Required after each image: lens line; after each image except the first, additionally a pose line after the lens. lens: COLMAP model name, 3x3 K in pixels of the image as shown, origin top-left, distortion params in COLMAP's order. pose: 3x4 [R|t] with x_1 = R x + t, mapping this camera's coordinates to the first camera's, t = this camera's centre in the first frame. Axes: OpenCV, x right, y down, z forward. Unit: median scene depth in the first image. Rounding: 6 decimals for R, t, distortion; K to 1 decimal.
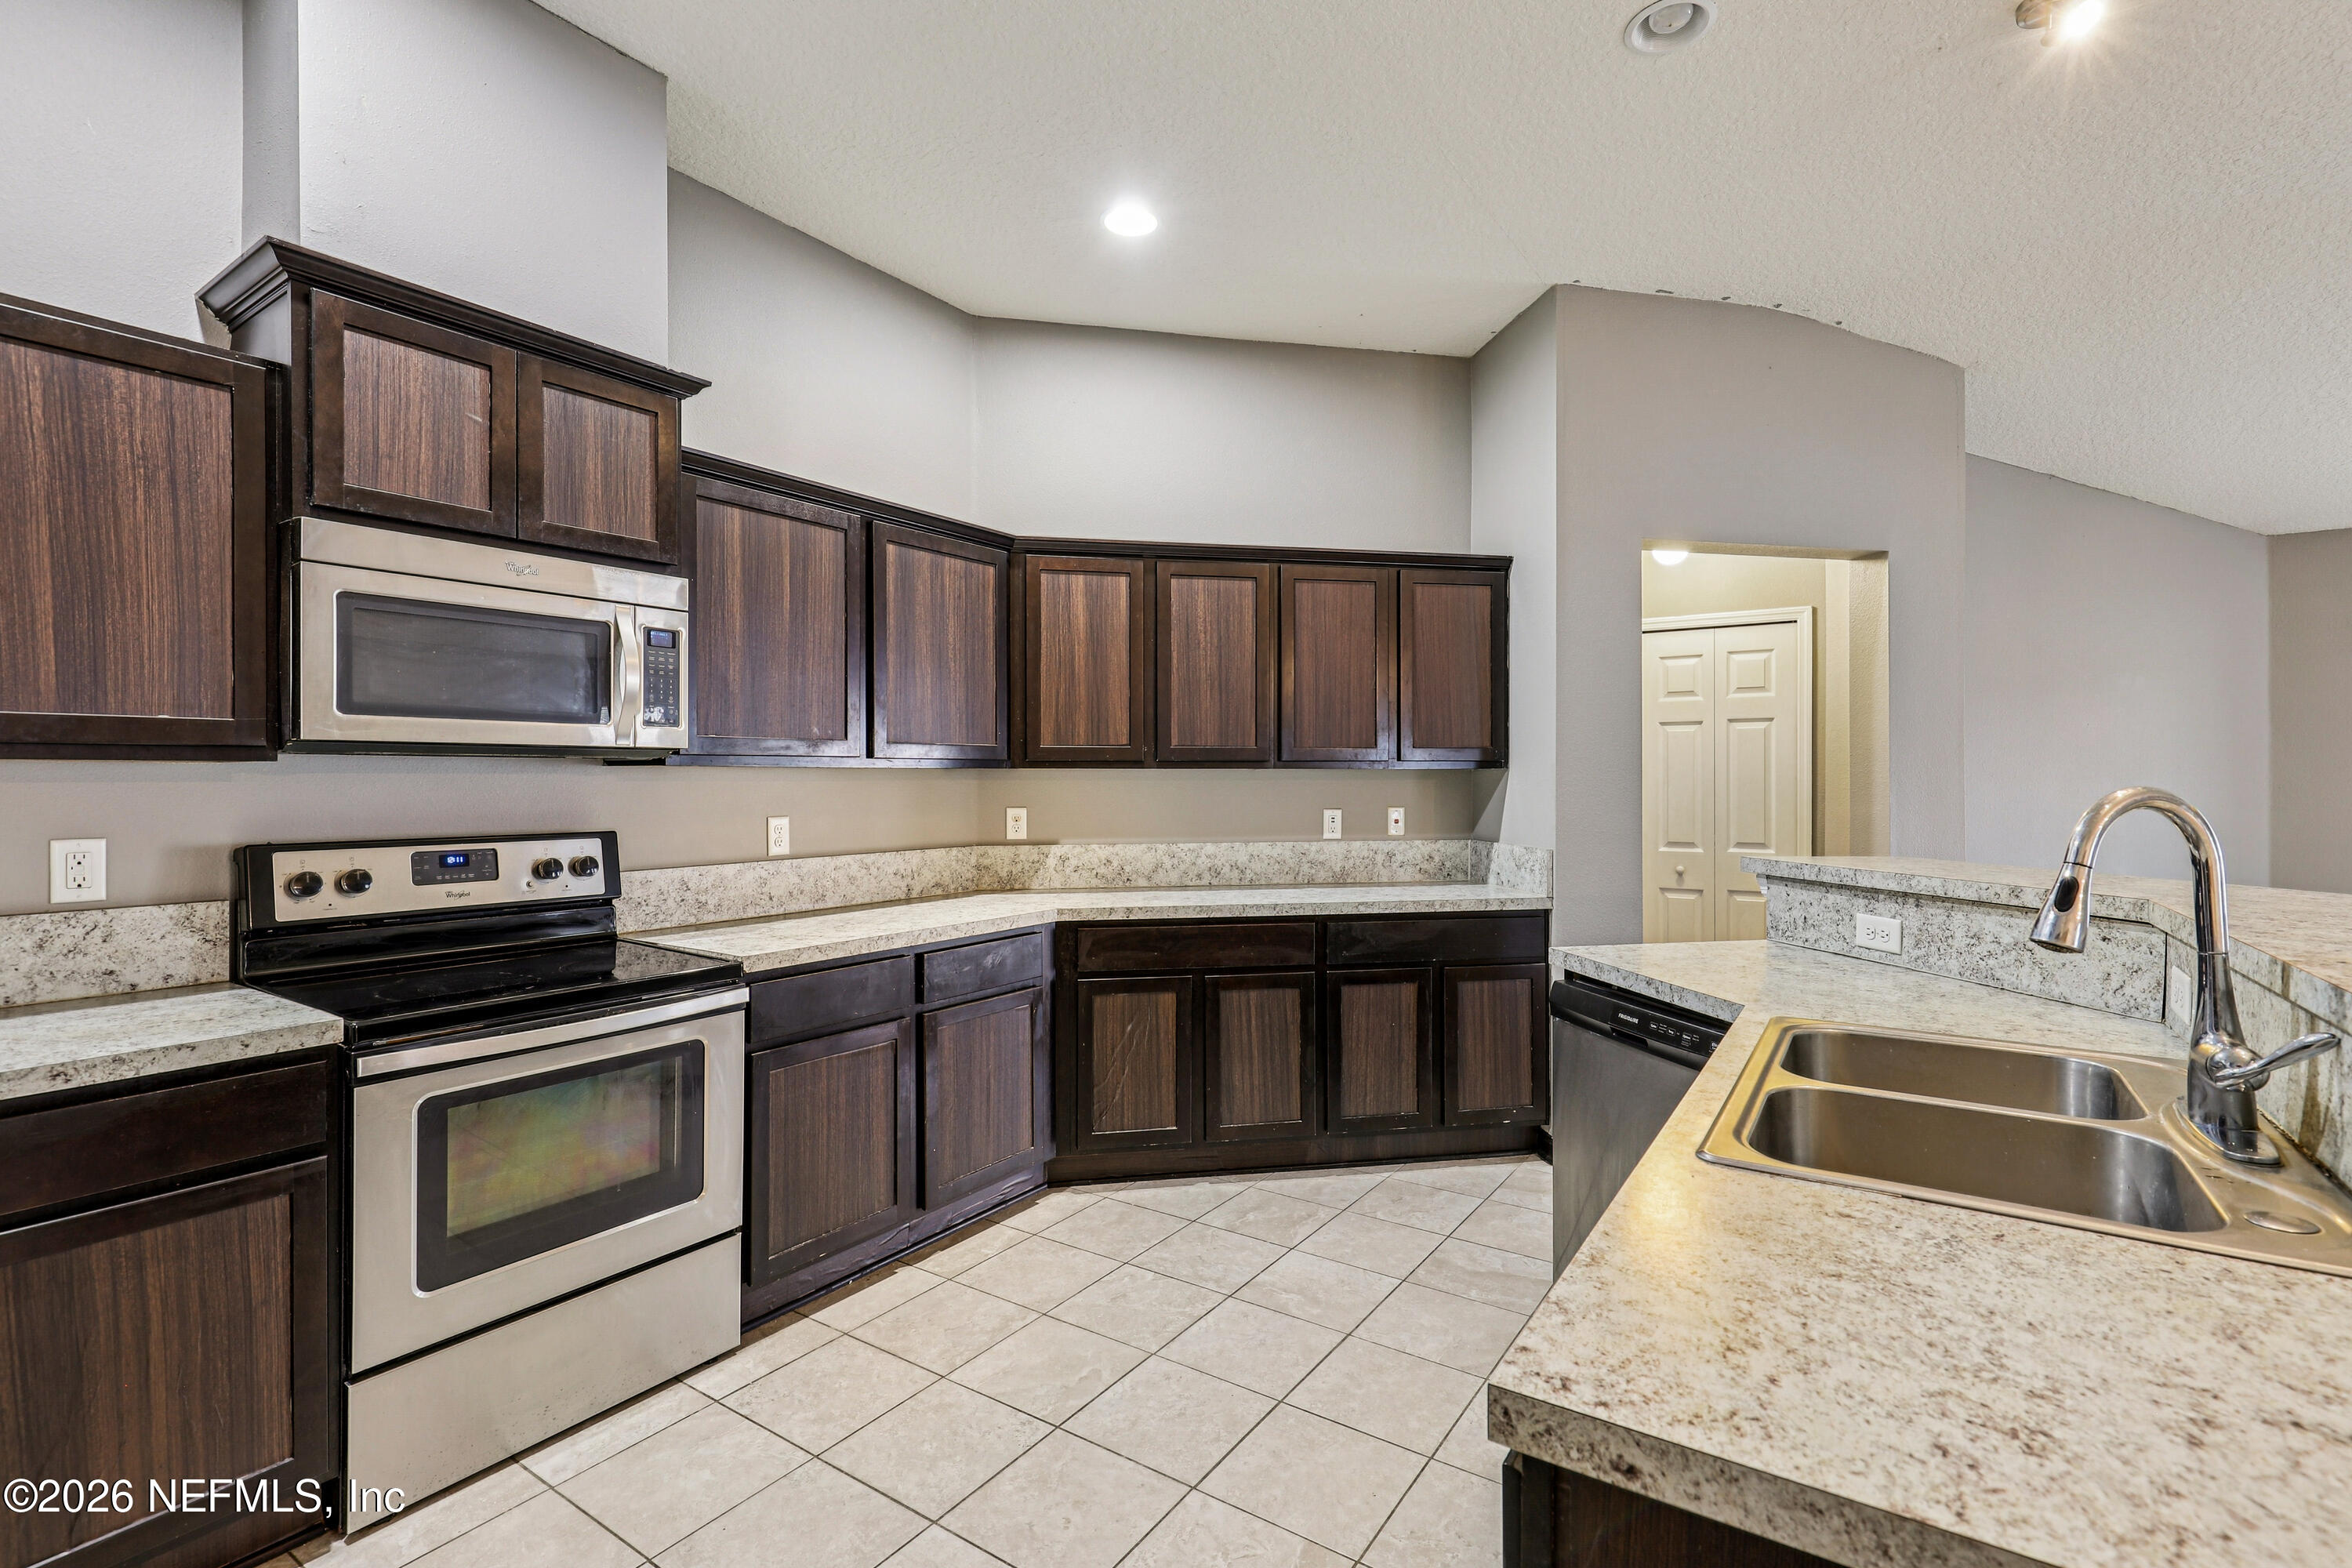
lens RADIAL K [[1070.6, 0, 1189.7], [0, 1070.6, 779.8], [0, 0, 1]] dist [0.001836, -0.000352]
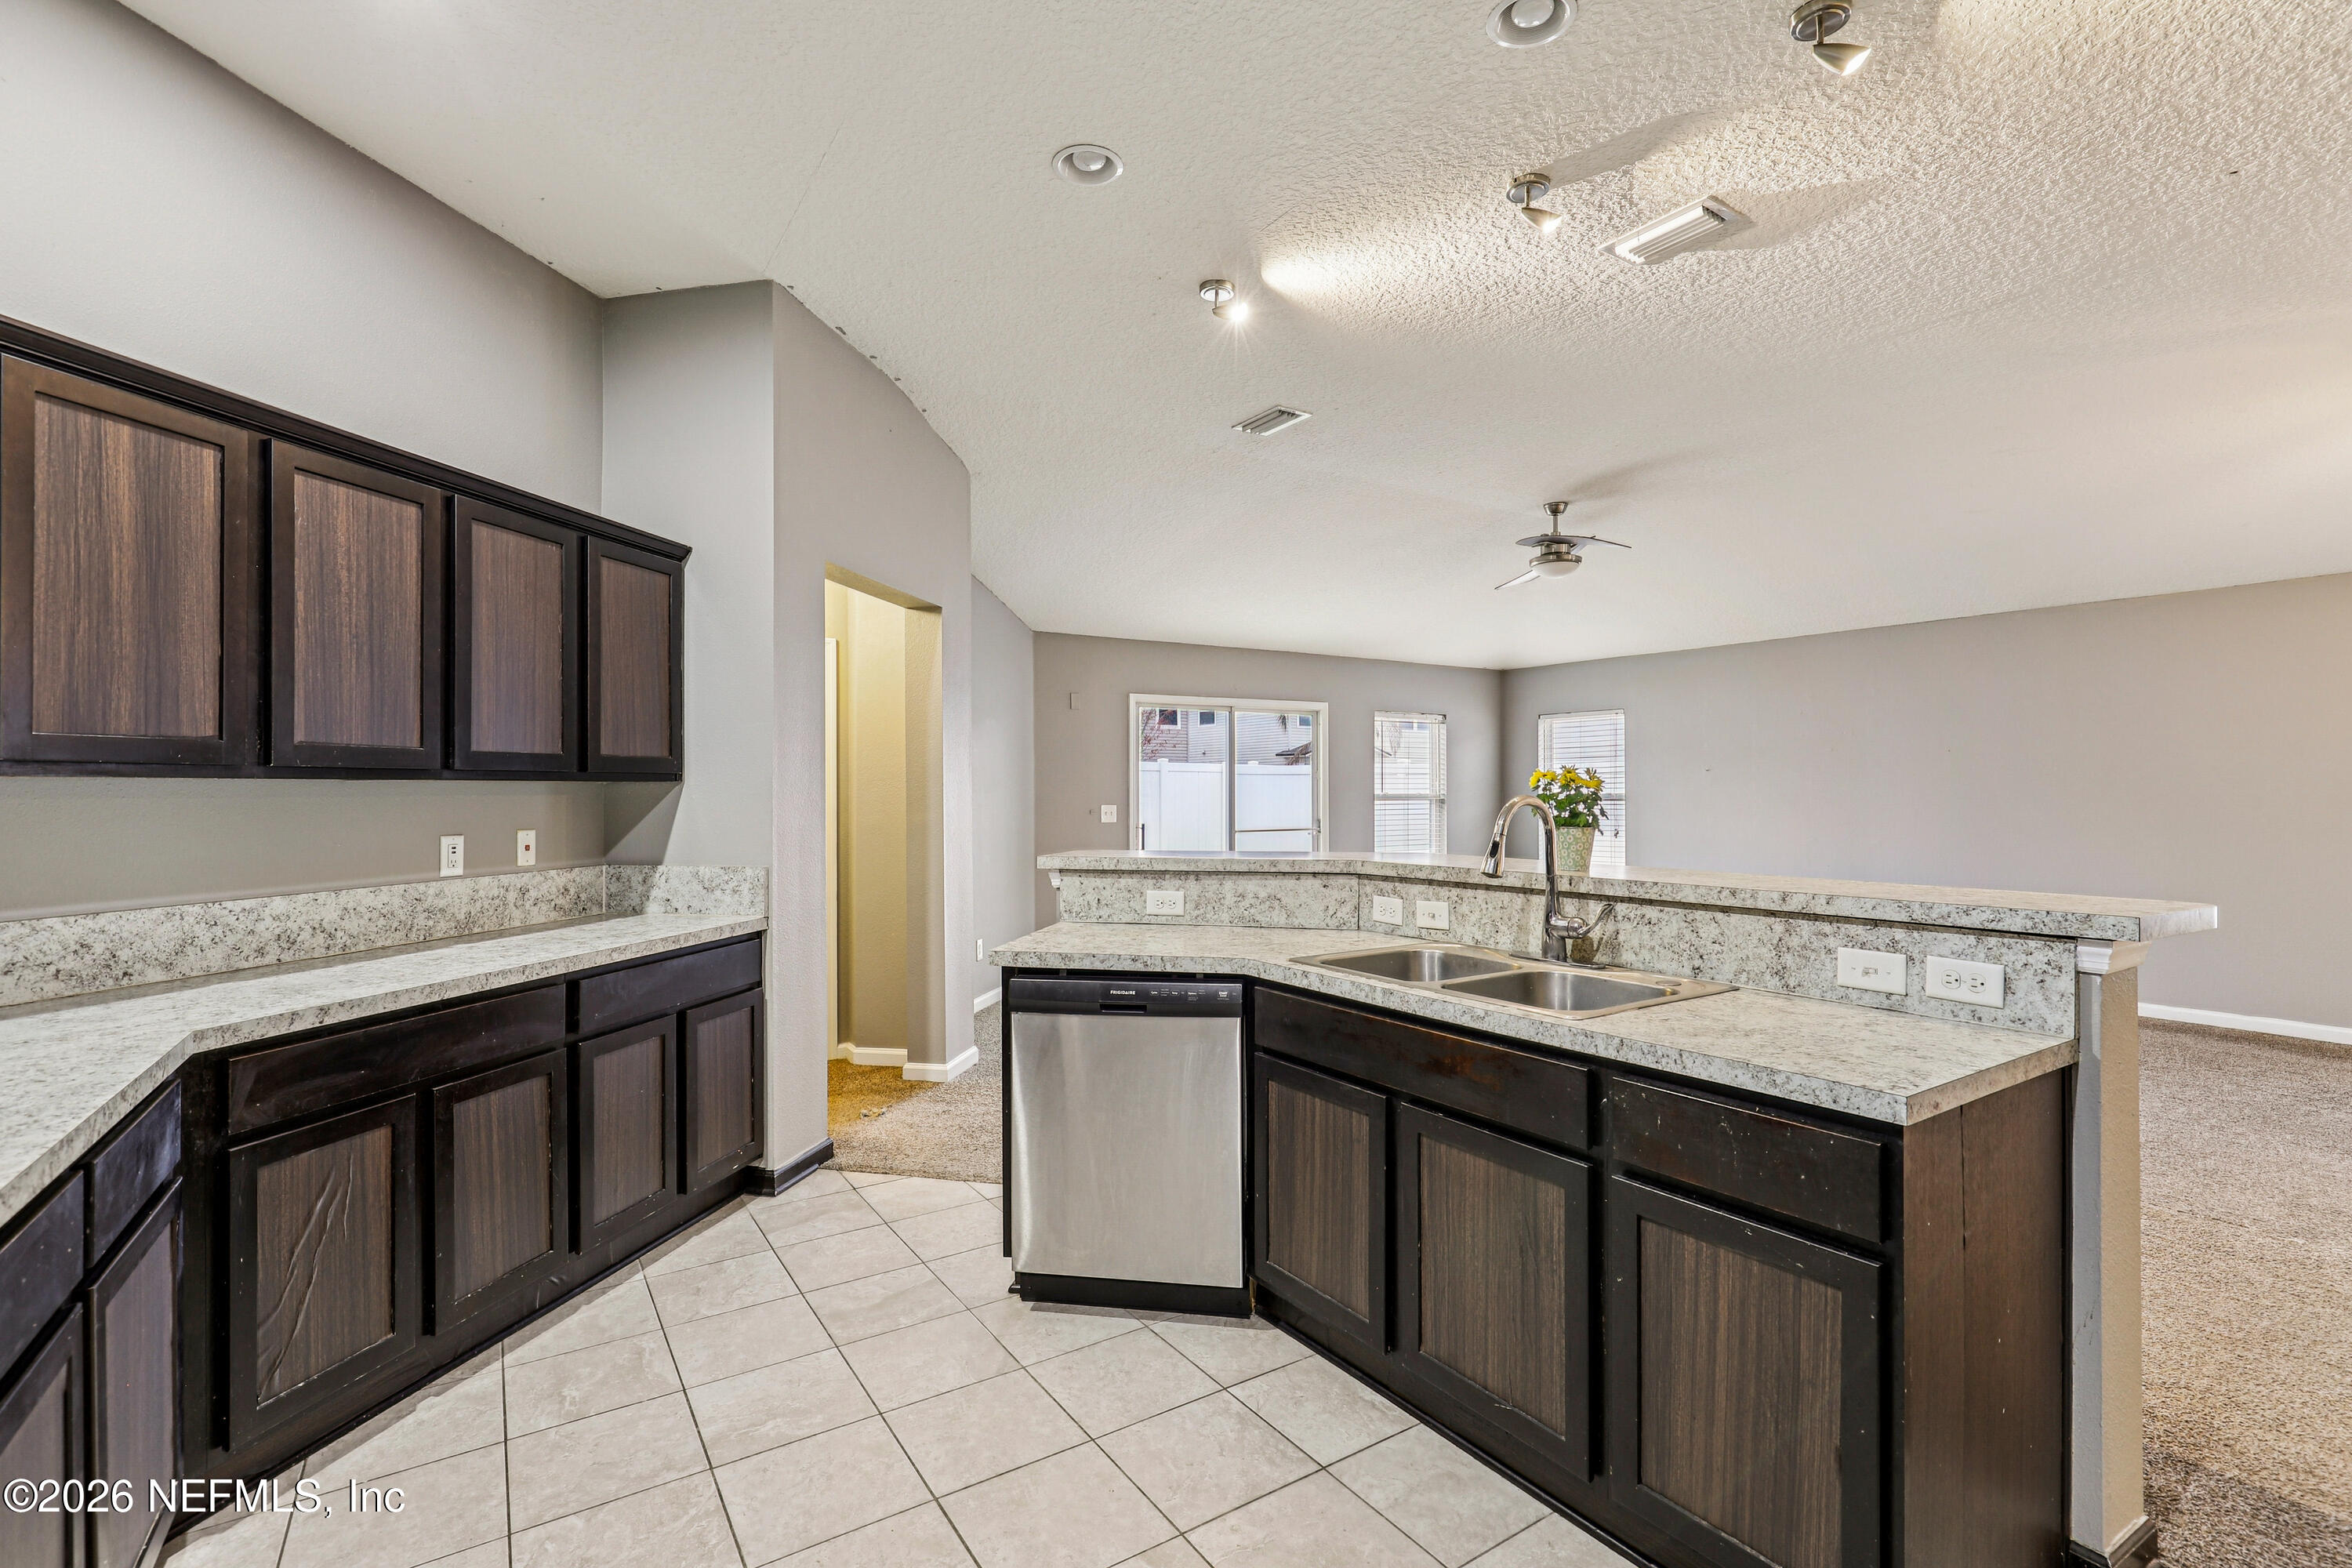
lens RADIAL K [[1070.6, 0, 1188.0], [0, 1070.6, 786.8], [0, 0, 1]] dist [0.001836, -0.000352]
pose [[0.381733, 0.001596, 0.924271, -0.401234], [0.005264, 0.999979, -0.003900, -0.000689], [-0.924258, 0.006354, 0.381717, 0.287646]]
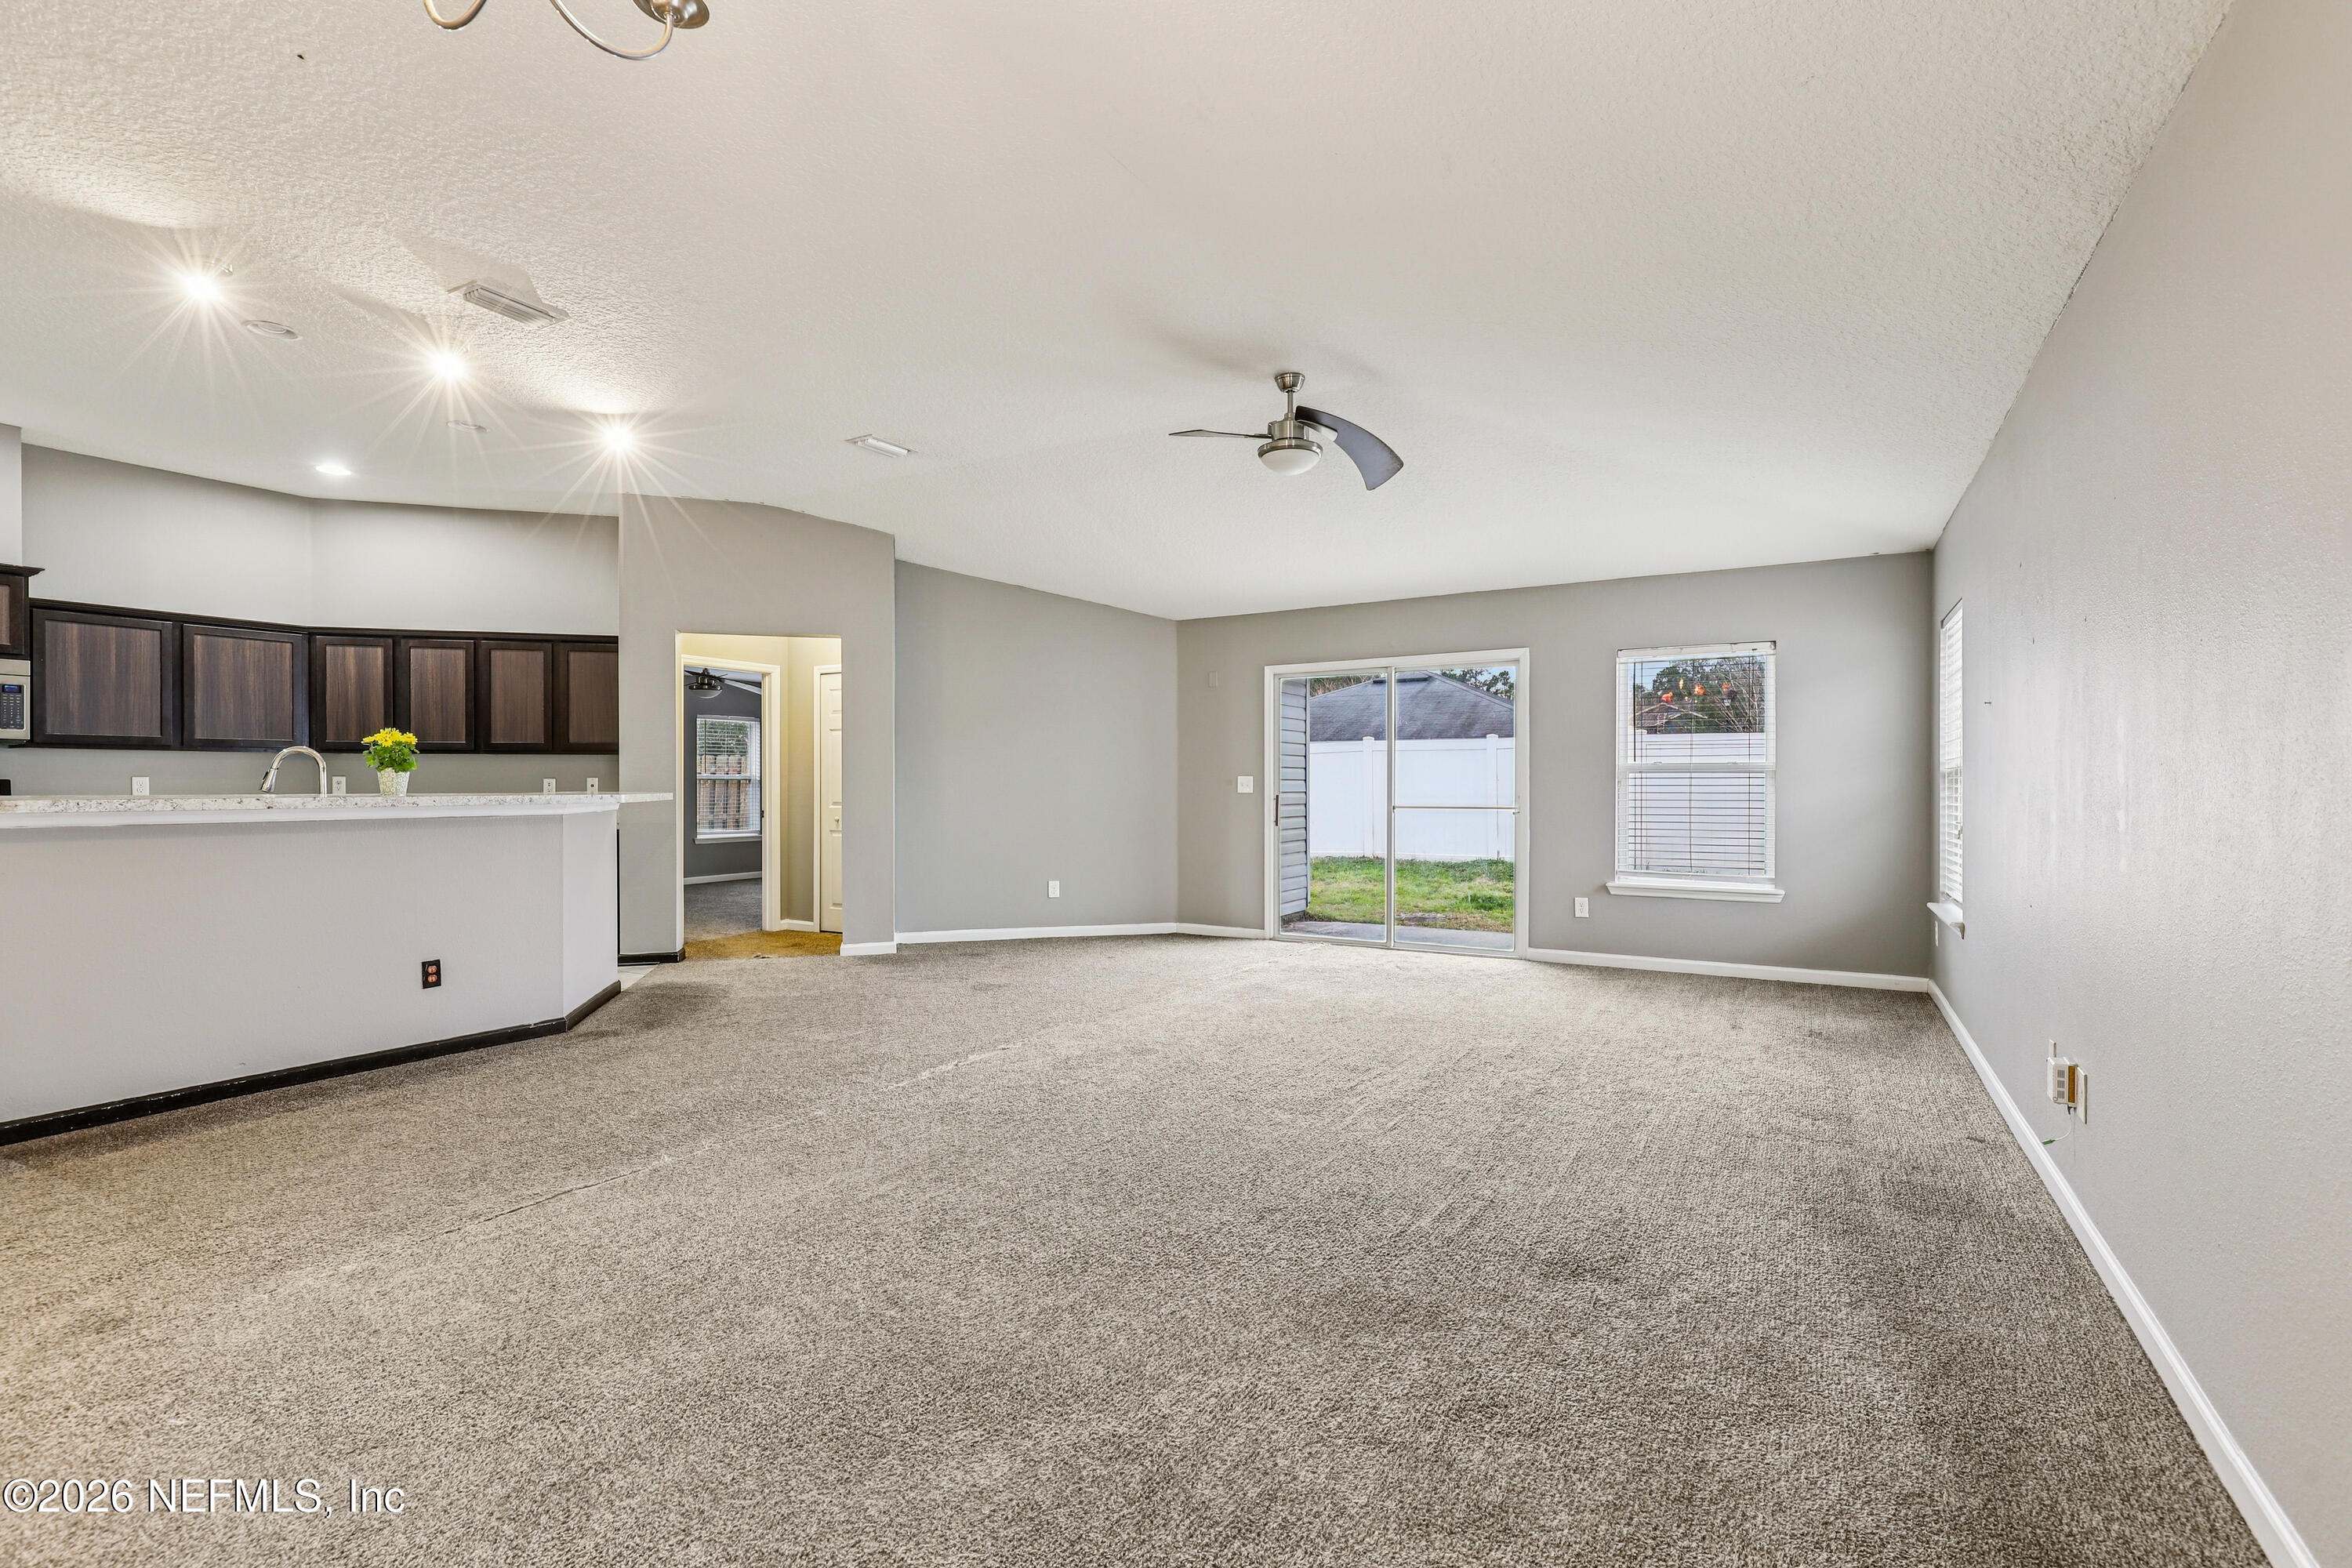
lens RADIAL K [[1070.6, 0, 1186.6], [0, 1070.6, 789.9], [0, 0, 1]] dist [0.001836, -0.000352]
pose [[0.997836, -0.000429, 0.065751, 1.194515], [0.000280, 0.999997, 0.002284, 0.047676], [-0.065752, -0.002261, 0.997833, -0.912668]]
